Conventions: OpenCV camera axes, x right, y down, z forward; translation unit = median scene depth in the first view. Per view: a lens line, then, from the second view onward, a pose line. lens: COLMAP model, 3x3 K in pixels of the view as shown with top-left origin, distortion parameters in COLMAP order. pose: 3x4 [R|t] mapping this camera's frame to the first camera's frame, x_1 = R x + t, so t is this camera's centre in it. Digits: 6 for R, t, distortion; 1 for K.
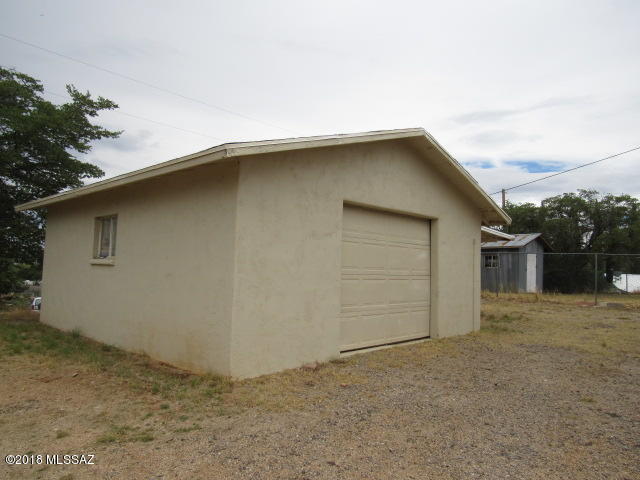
lens RADIAL K [[459.2, 0, 320.5], [0, 459.2, 238.6], [0, 0, 1]] dist [-0.027377, 0.011908]
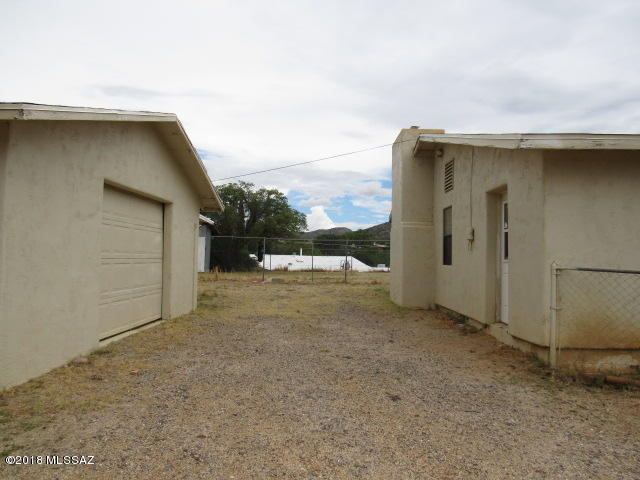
lens RADIAL K [[459.2, 0, 324.8], [0, 459.2, 240.9], [0, 0, 1]] dist [-0.027377, 0.011908]
pose [[0.732619, 0.011915, 0.680535, -0.264135], [-0.044347, 0.998558, 0.030259, -0.007042], [-0.679193, -0.052348, 0.732091, 0.021054]]
